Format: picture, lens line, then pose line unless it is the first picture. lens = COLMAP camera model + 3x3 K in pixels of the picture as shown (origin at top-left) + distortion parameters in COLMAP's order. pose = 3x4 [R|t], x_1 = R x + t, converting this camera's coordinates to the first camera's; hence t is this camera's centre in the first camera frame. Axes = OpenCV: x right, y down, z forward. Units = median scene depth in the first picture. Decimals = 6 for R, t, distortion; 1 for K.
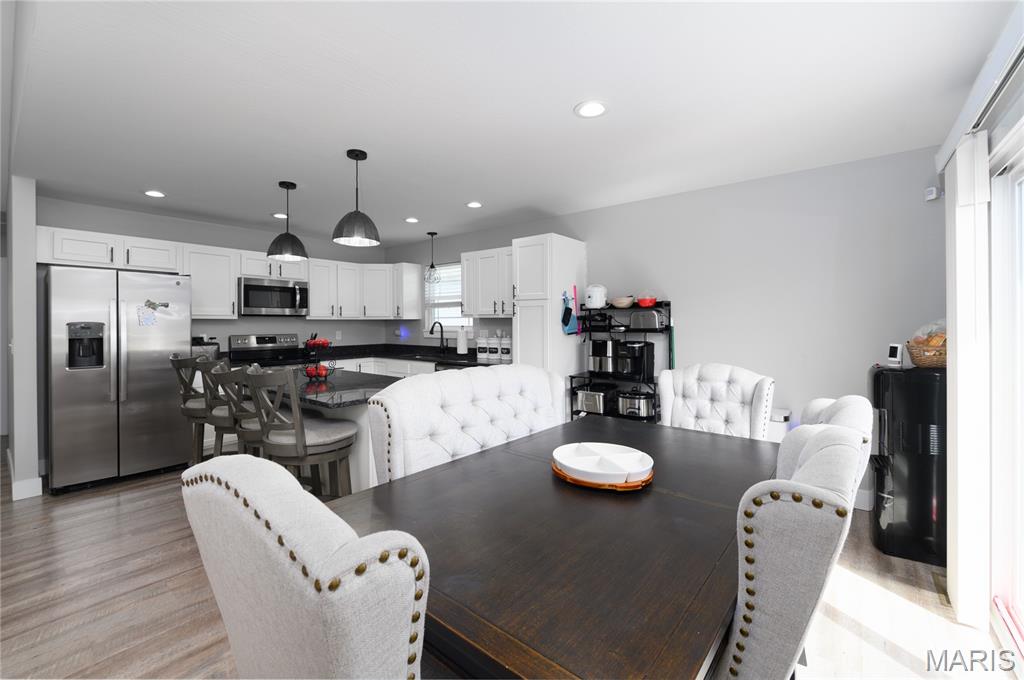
lens RADIAL K [[414.8, 0, 510.5], [0, 414.8, 327.6], [0, 0, 1]] dist [-0.007363, -0.000304]
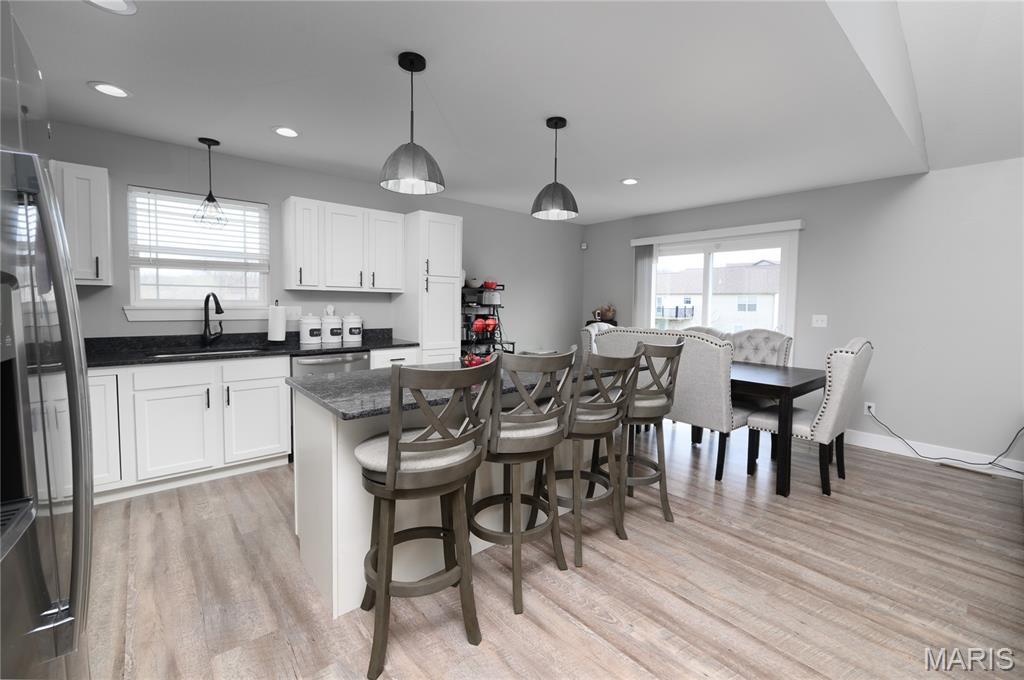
lens RADIAL K [[414.8, 0, 522.3], [0, 414.8, 323.6], [0, 0, 1]] dist [-0.007363, -0.000304]
pose [[0.192682, -0.046044, 0.980180, -0.863547], [-0.005103, 0.998838, 0.047923, -0.000772], [-0.981248, -0.014236, 0.192223, 0.568330]]
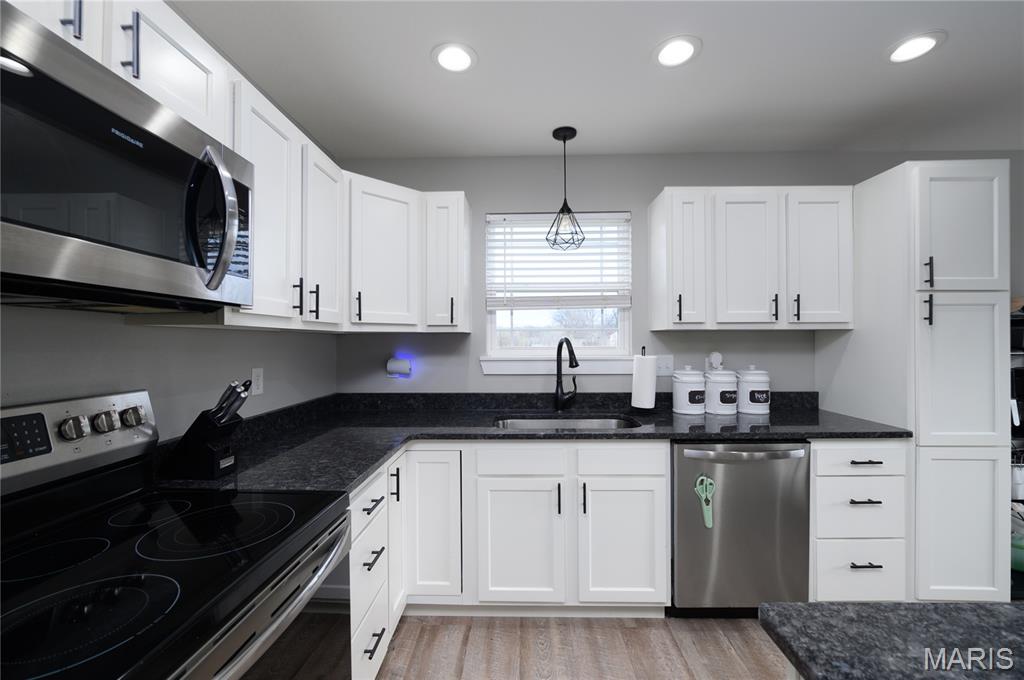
lens RADIAL K [[414.8, 0, 531.4], [0, 414.8, 337.4], [0, 0, 1]] dist [-0.007363, -0.000304]
pose [[0.795380, 0.004633, 0.606093, -0.600468], [0.009637, 0.999748, -0.020288, -0.008191], [-0.606035, 0.021978, 0.795135, 0.860210]]
